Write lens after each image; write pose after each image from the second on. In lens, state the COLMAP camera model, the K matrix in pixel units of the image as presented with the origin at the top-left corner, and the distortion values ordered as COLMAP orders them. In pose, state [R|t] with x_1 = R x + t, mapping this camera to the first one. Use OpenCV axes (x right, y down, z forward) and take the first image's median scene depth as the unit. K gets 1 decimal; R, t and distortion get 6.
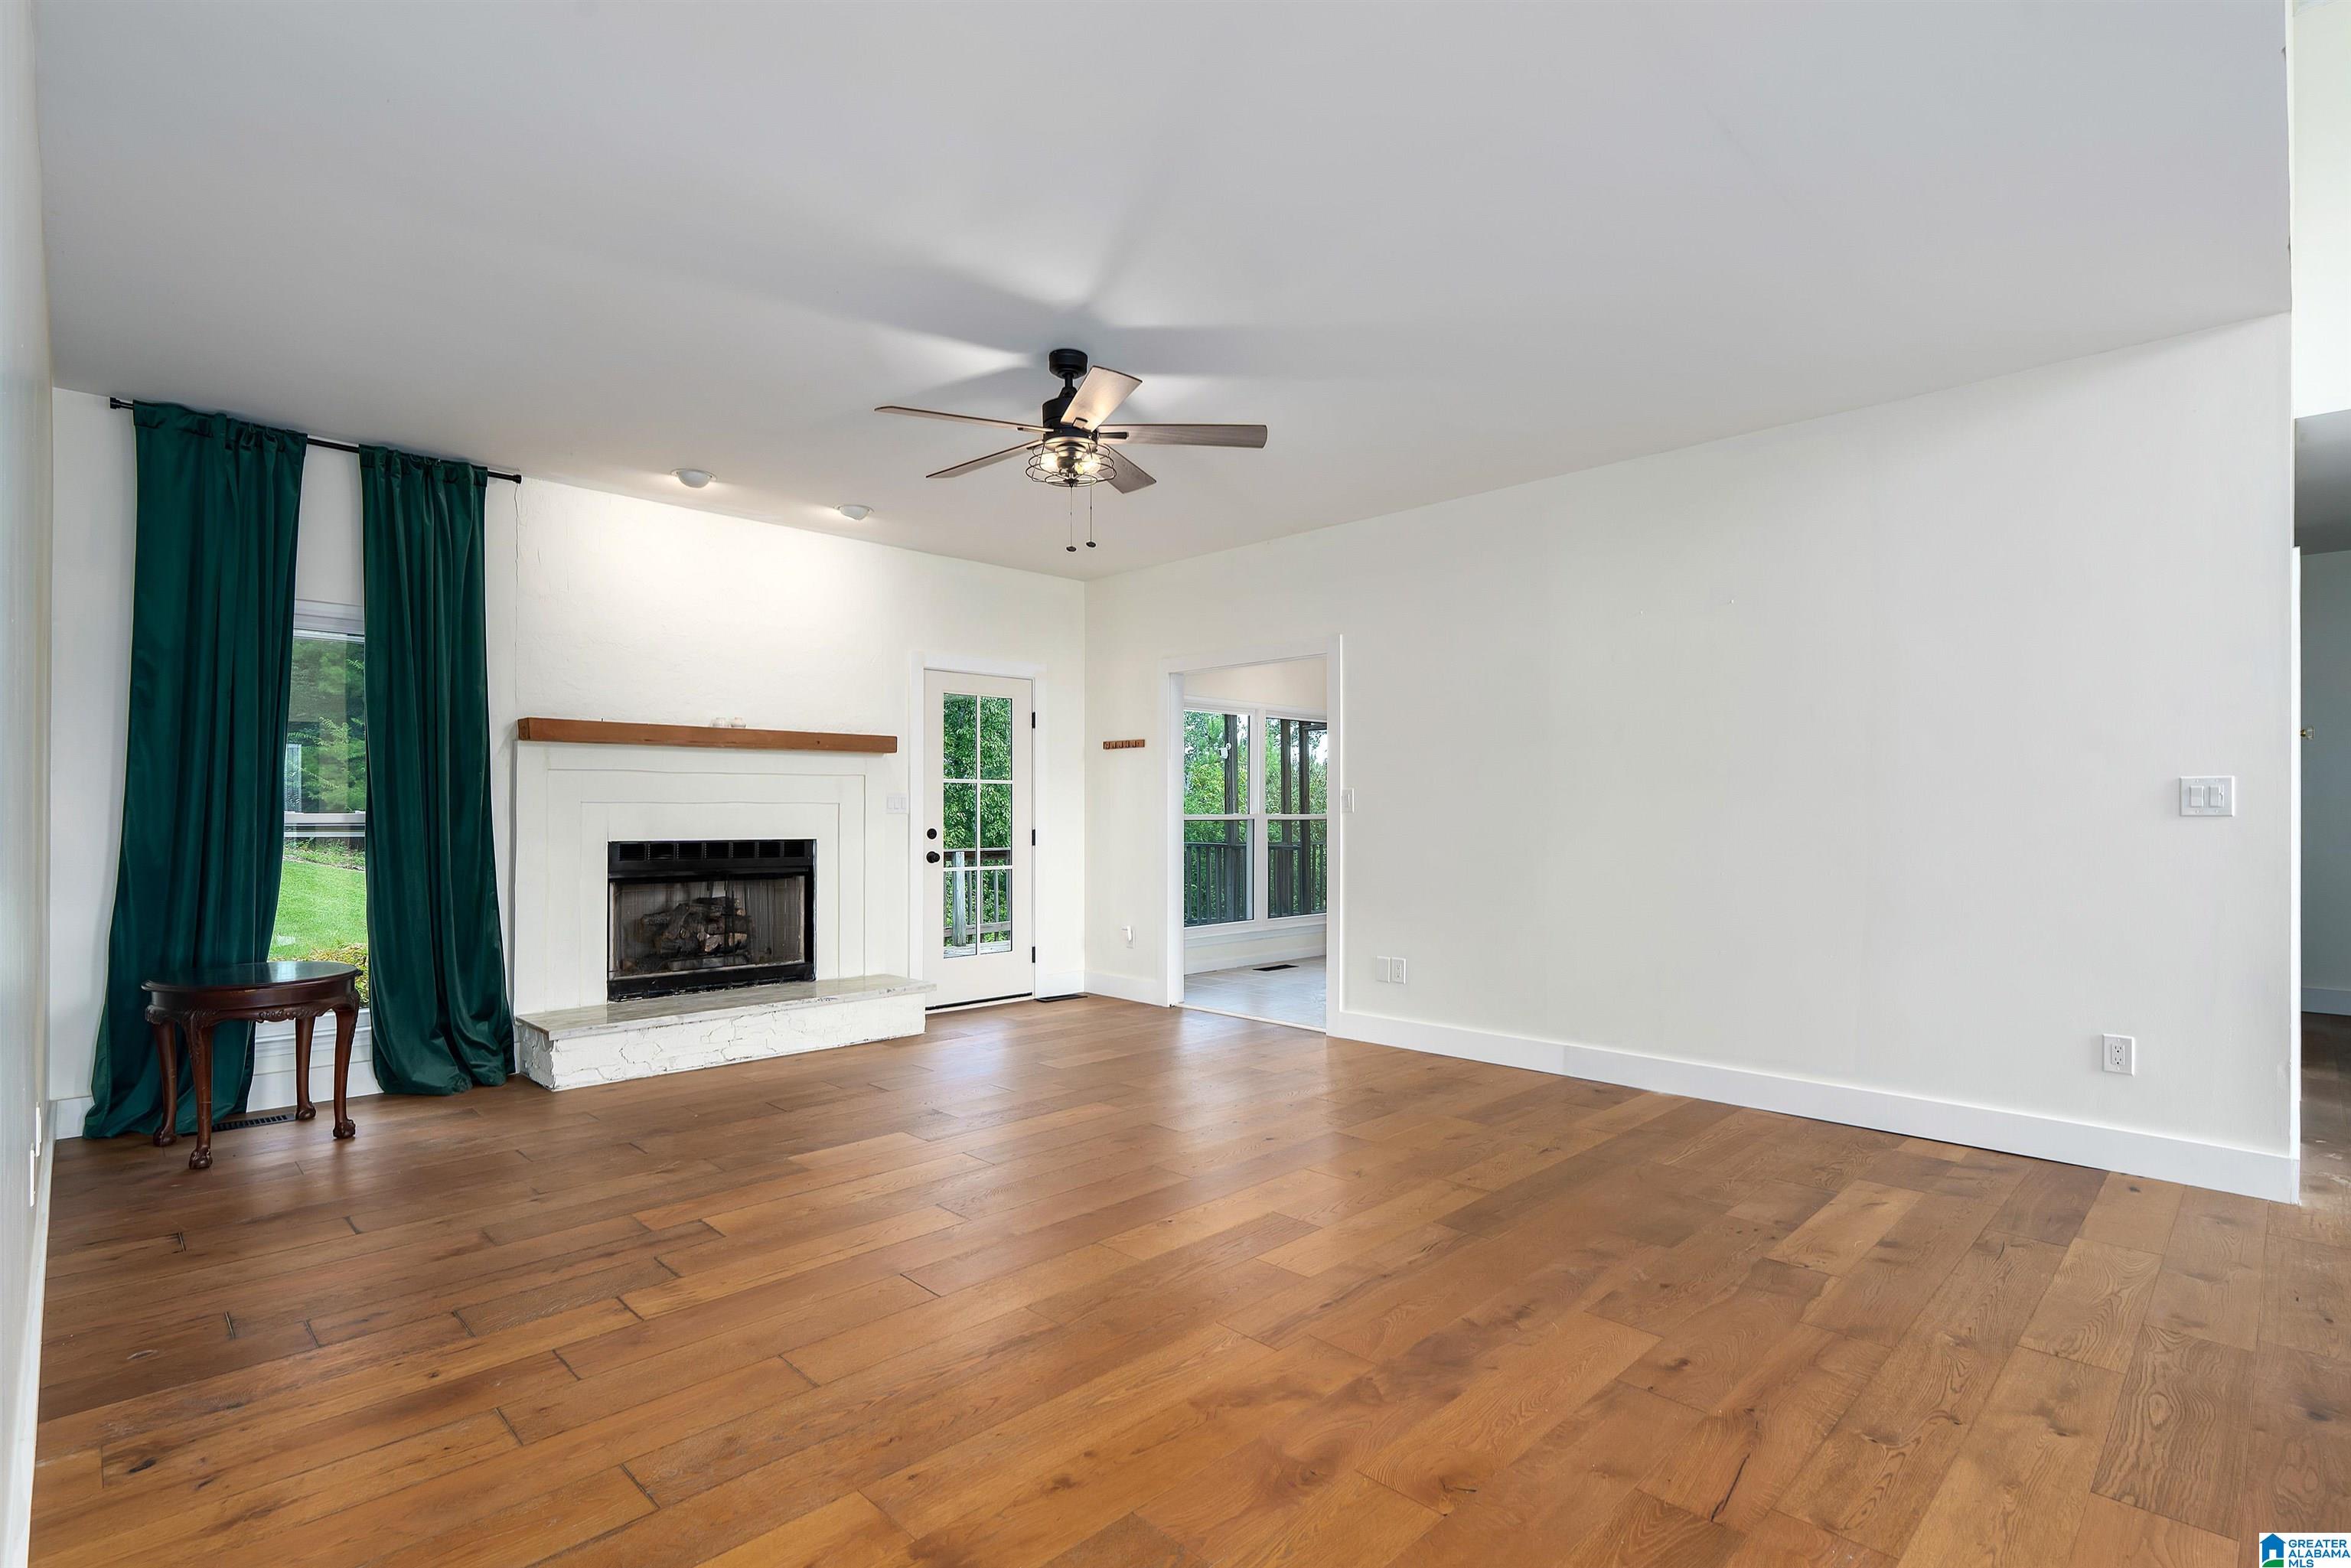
lens RADIAL K [[1122.2, 0, 1170.1], [0, 1122.2, 809.3], [0, 0, 1]] dist [-0.002639, -0.000433]
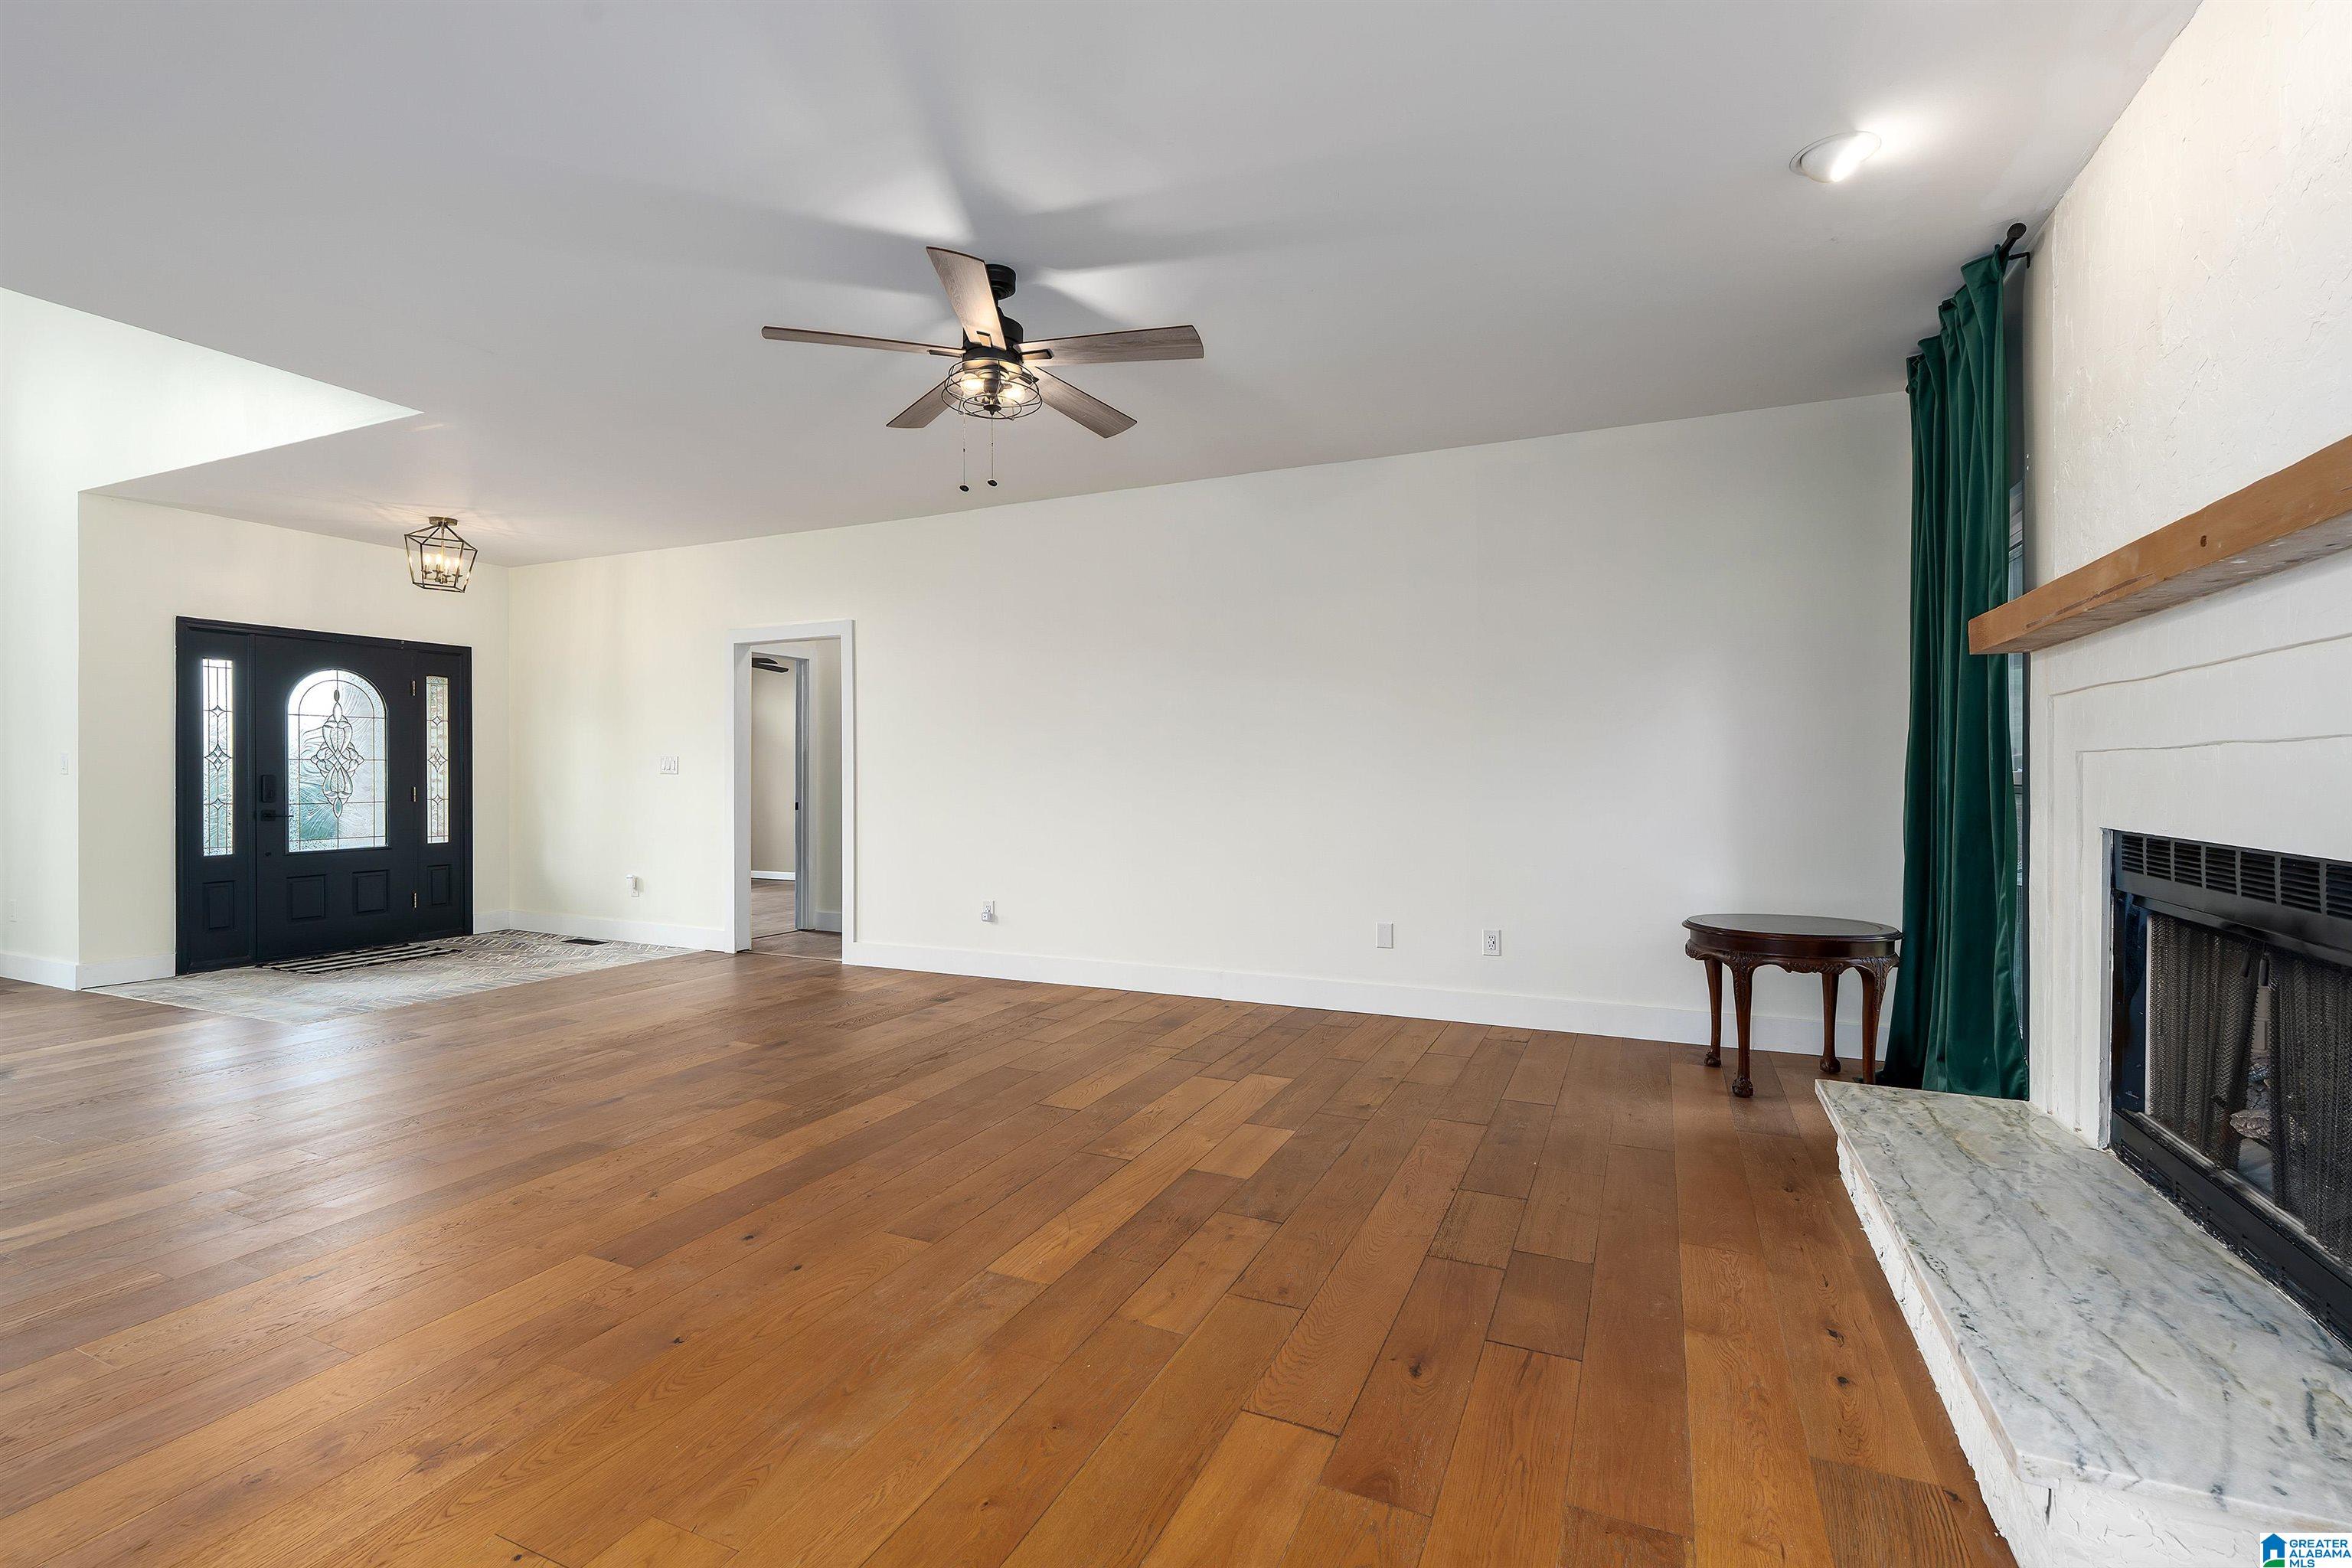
lens RADIAL K [[1061.0, 0, 1166.1], [0, 1061.0, 779.3], [0, 0, 1]] dist [-0.001179, 0.001033]
pose [[-0.938050, 0.005566, -0.346455, 0.054729], [0.004105, 0.999979, 0.004950, 0.001907], [0.346476, 0.003221, -0.938053, 1.267871]]
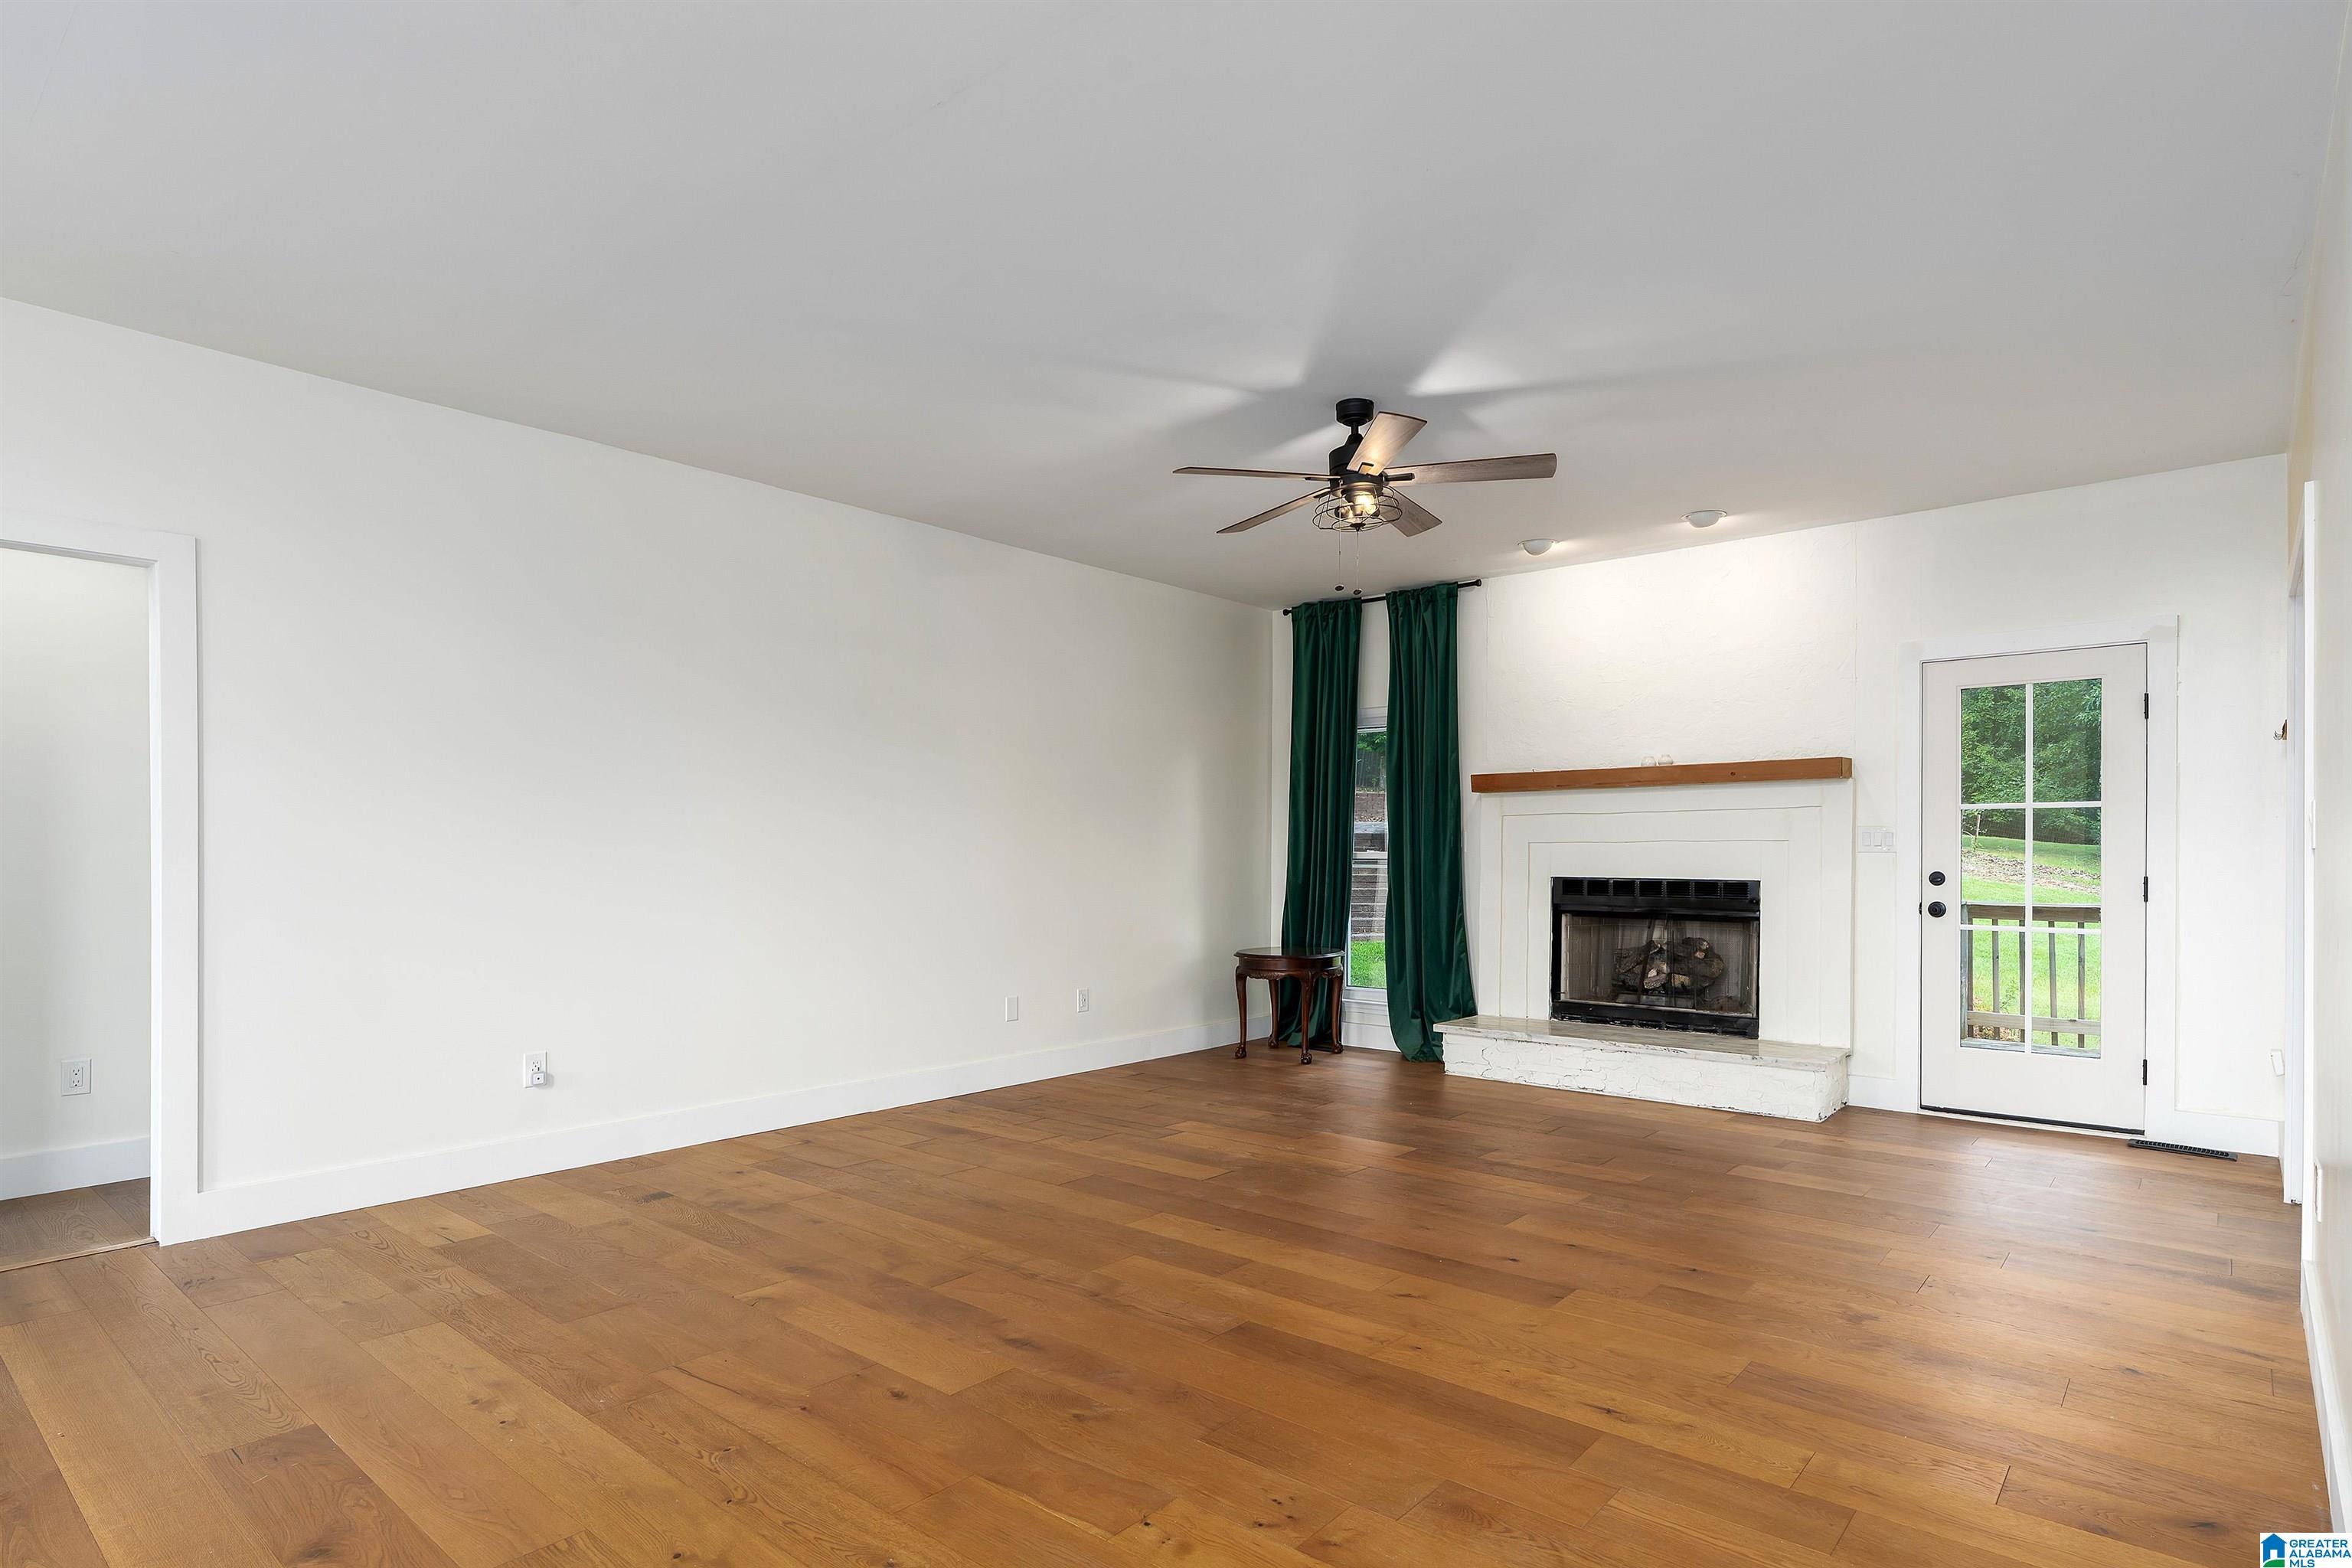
lens RADIAL K [[1235.9, 0, 1171.8], [0, 1235.9, 862.7], [0, 0, 1]] dist [-0.002115, -0.000093]
pose [[0.076354, 0.007133, -0.997055, 0.695219], [0.004283, 0.999963, 0.007482, 0.003199], [0.997072, -0.004842, 0.076321, 0.511129]]
